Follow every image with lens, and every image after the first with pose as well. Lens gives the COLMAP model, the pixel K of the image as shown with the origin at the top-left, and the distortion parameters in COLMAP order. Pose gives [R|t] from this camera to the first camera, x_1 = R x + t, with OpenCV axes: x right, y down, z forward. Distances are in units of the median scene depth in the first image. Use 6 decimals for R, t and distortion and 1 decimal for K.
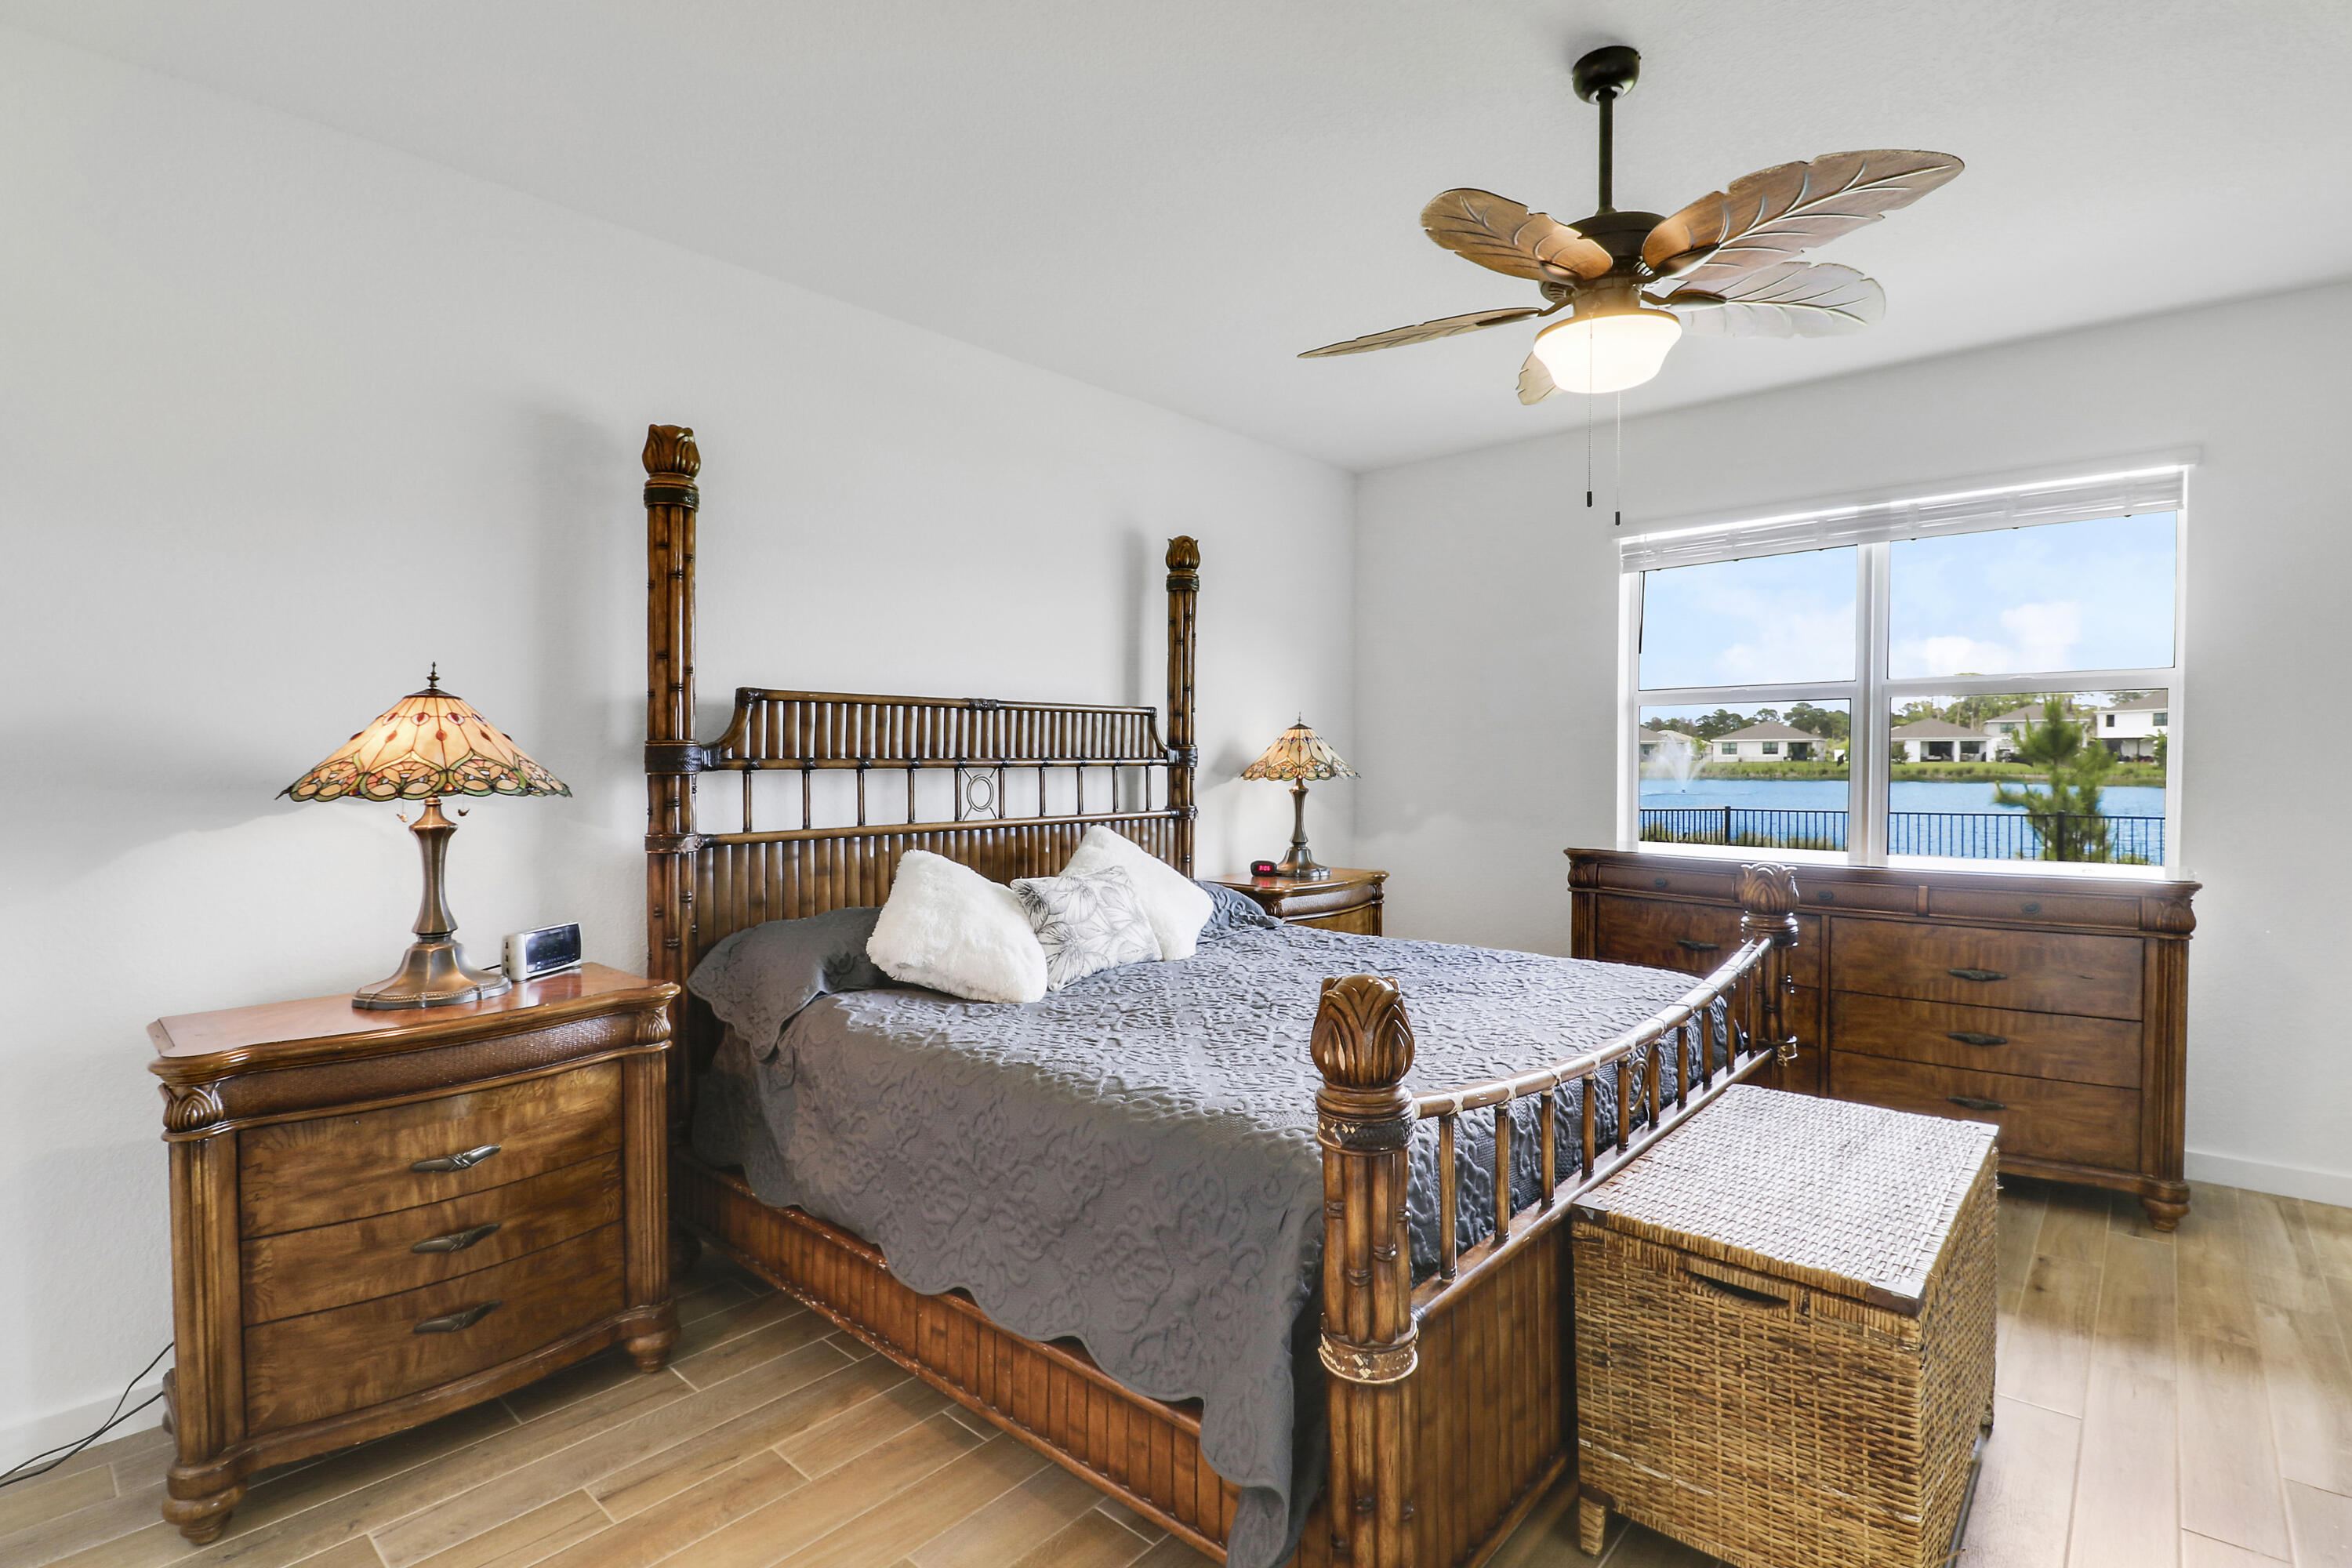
lens RADIAL K [[1111.2, 0, 1197.5], [0, 1111.2, 748.6], [0, 0, 1]] dist [-0.009498, -0.001098]
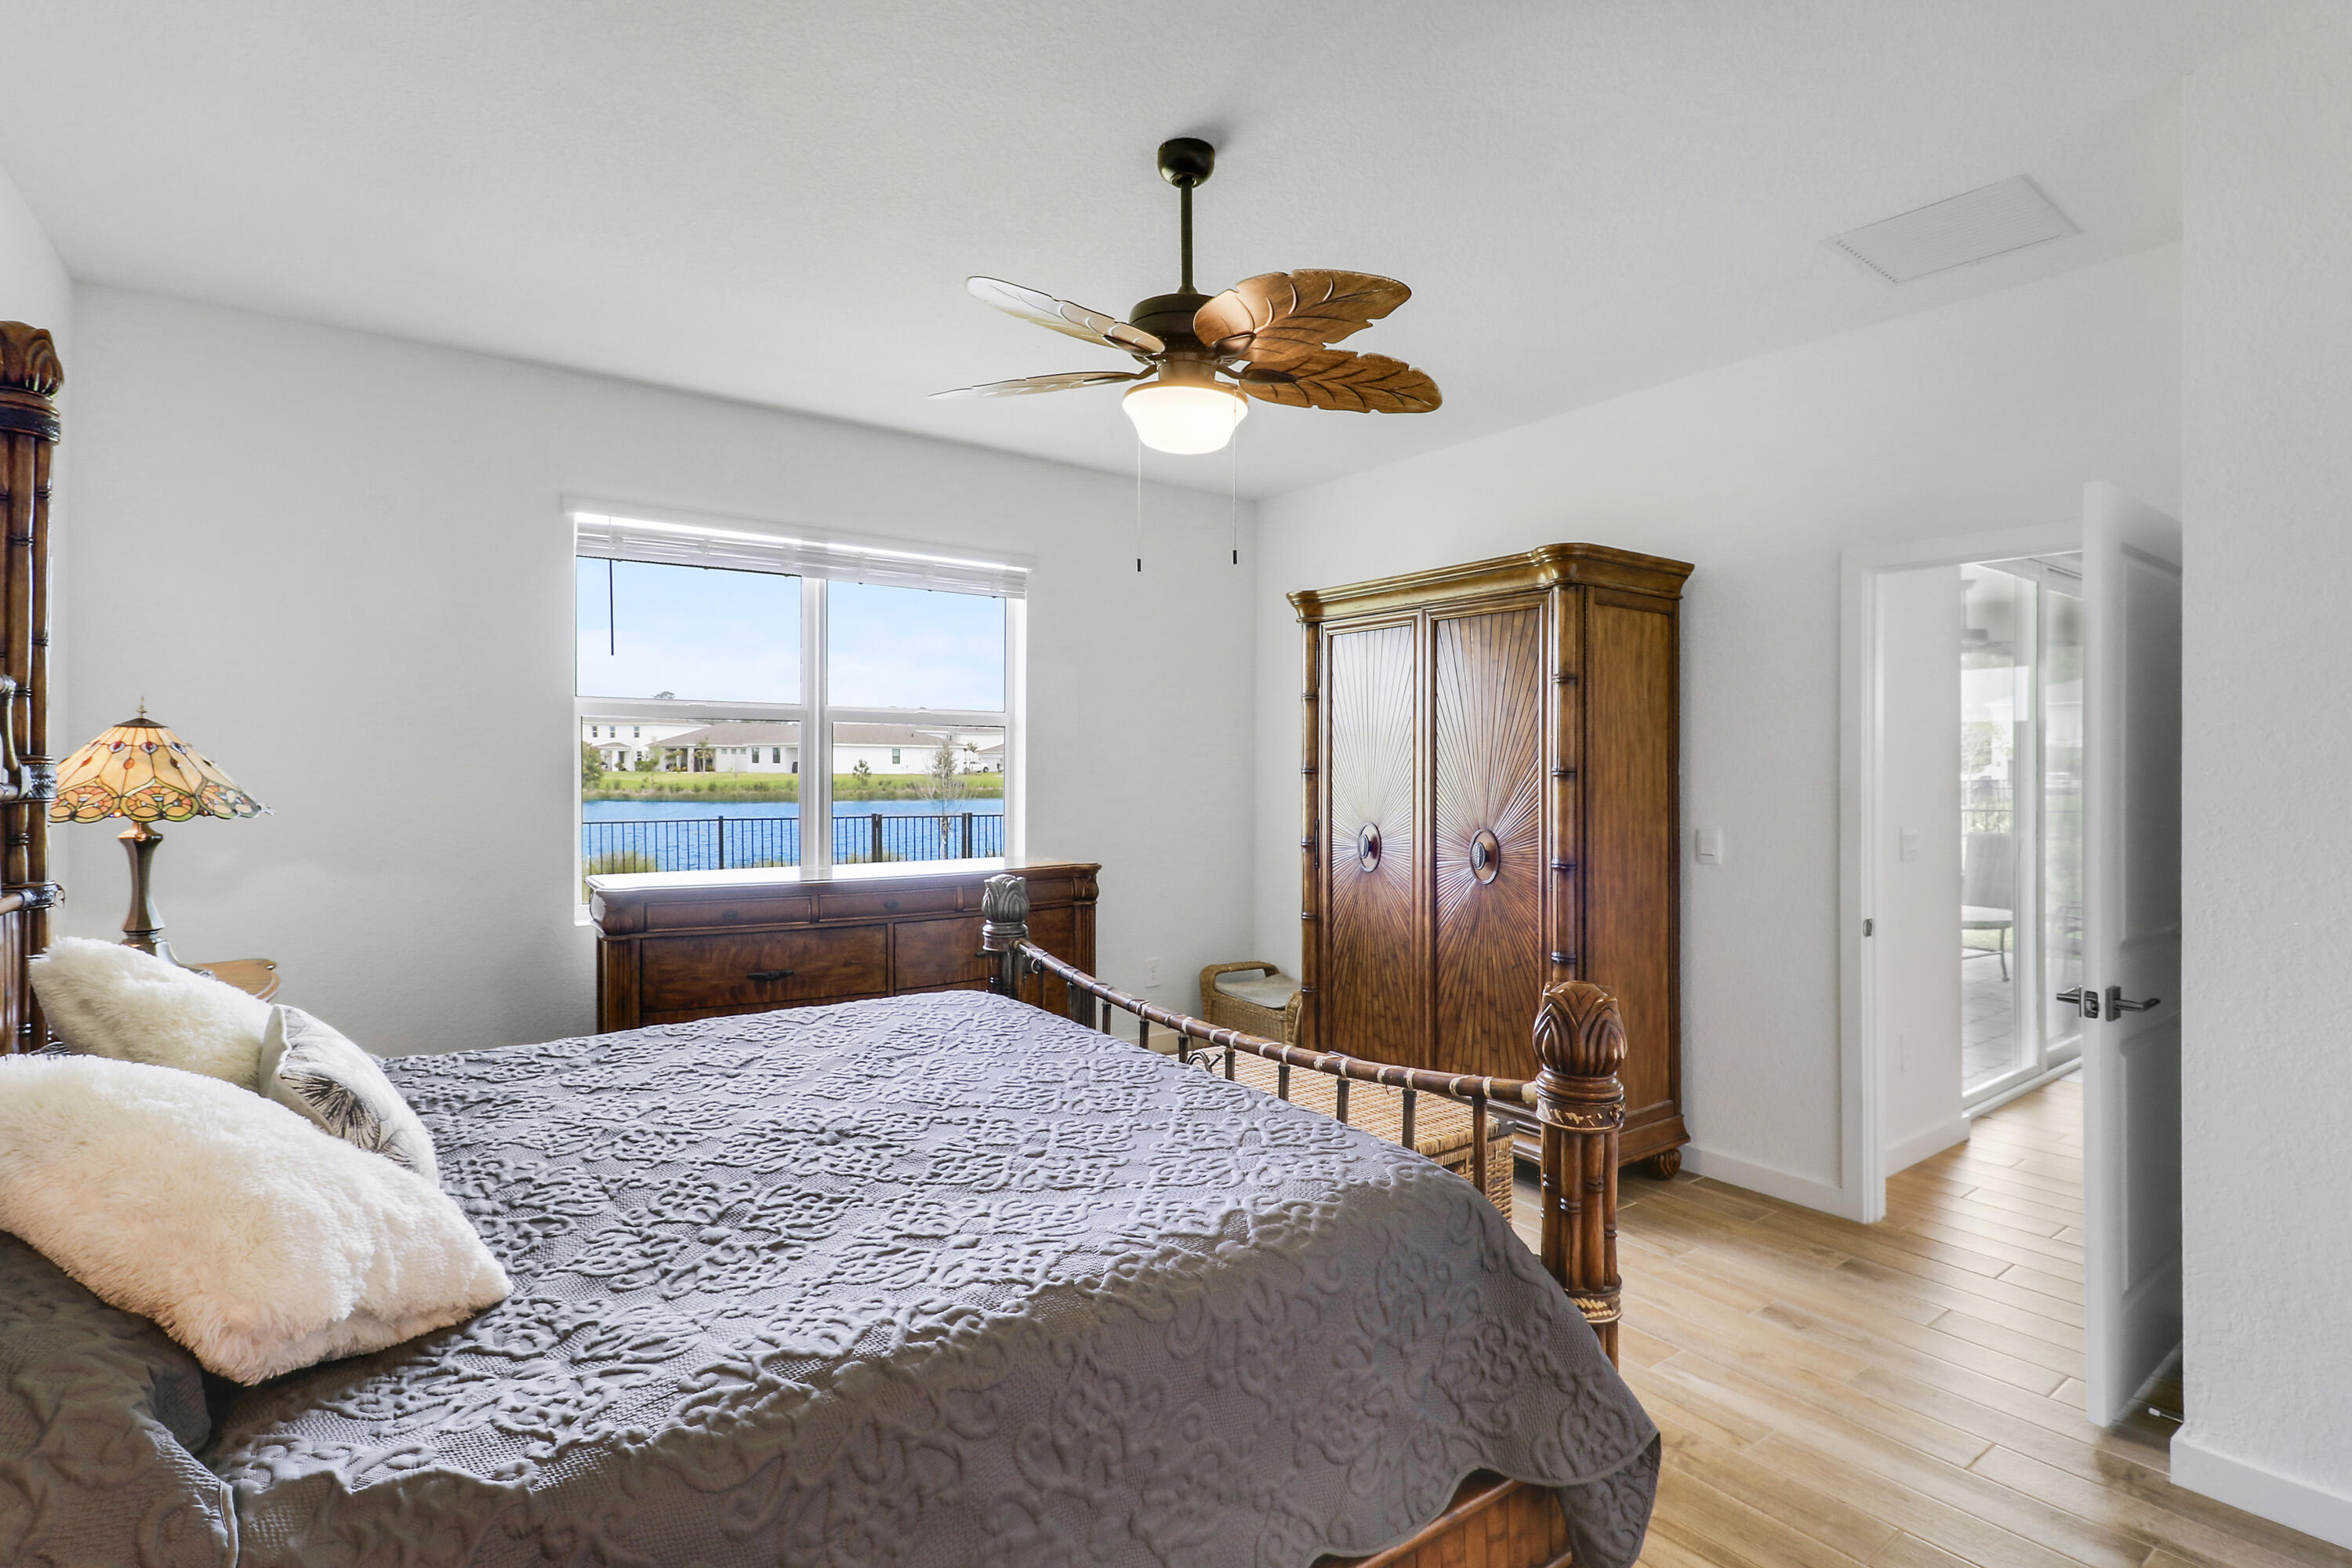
lens RADIAL K [[1119.4, 0, 1220.2], [0, 1119.4, 774.3], [0, 0, 1]] dist [-0.000571, -0.010582]
pose [[0.205771, -0.001136, 0.978600, -0.571918], [-0.015478, 0.999870, 0.004415, -0.008527], [-0.978478, -0.016055, 0.205727, 0.588120]]
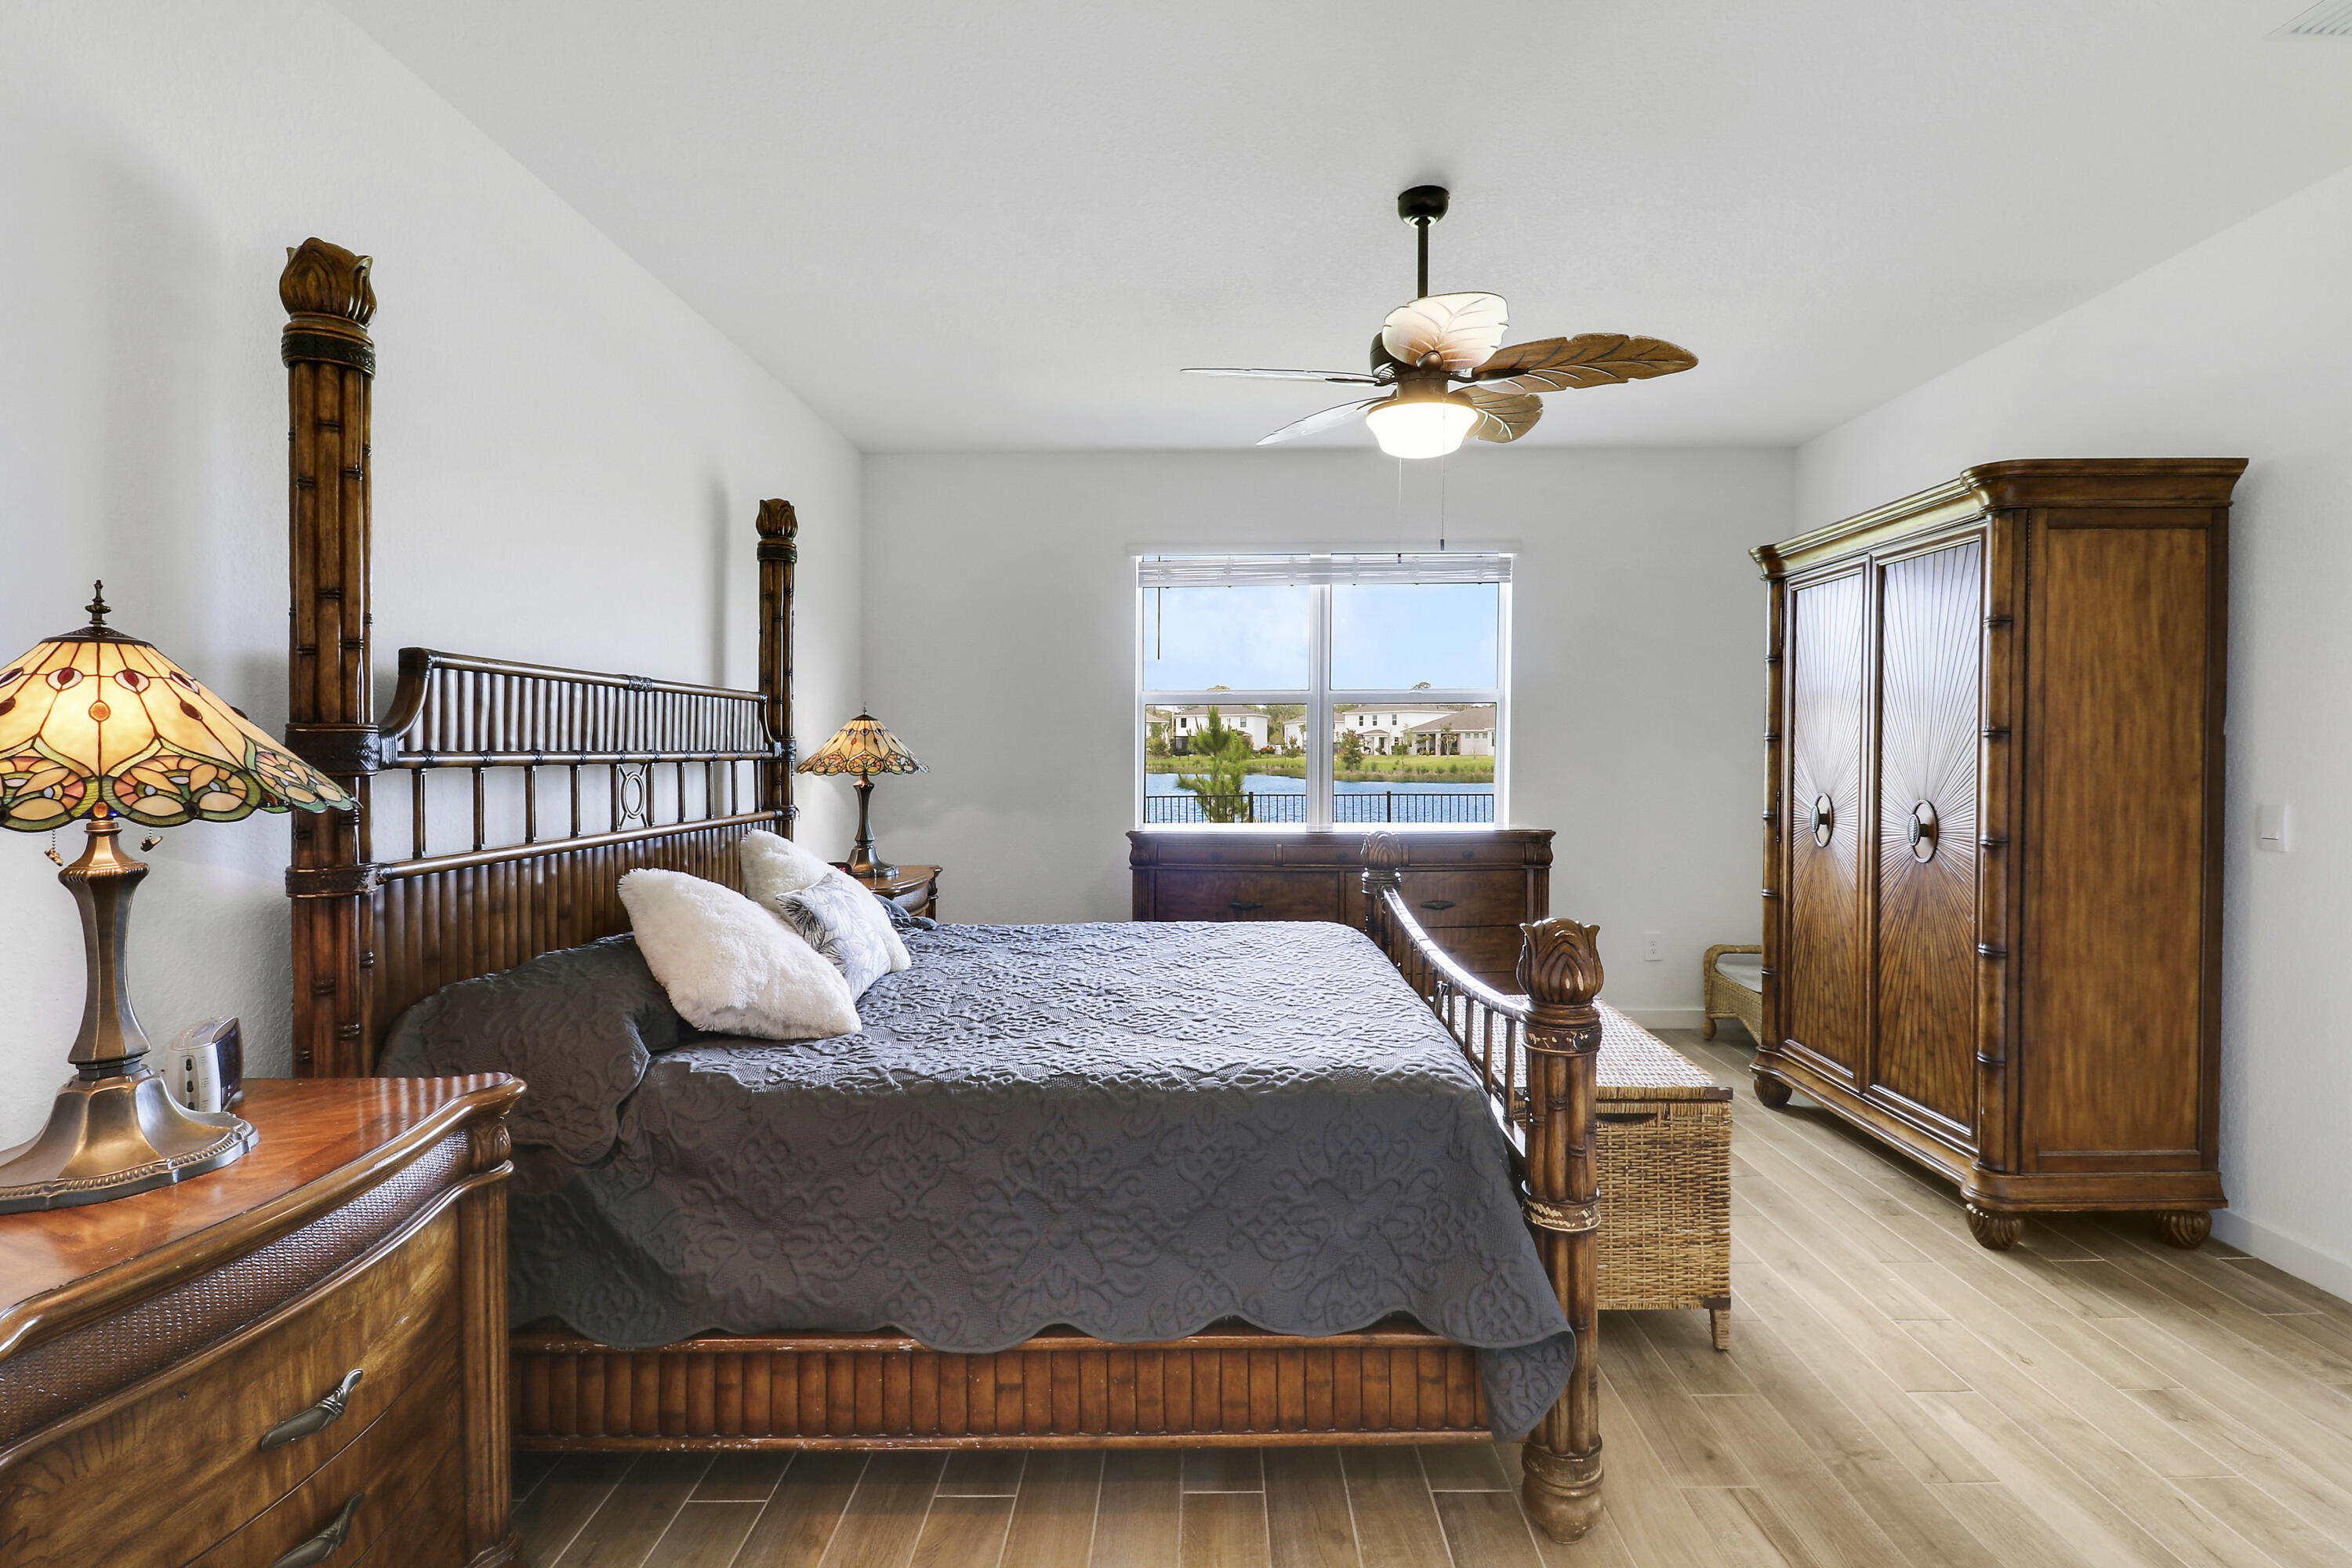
lens RADIAL K [[1111.2, 0, 1216.7], [0, 1111.2, 754.9], [0, 0, 1]] dist [-0.009498, -0.001098]
pose [[0.747115, -0.003442, 0.664686, -0.519270], [-0.003612, 0.999951, 0.009238, 0.003146], [-0.664685, -0.009303, 0.747066, 0.163985]]
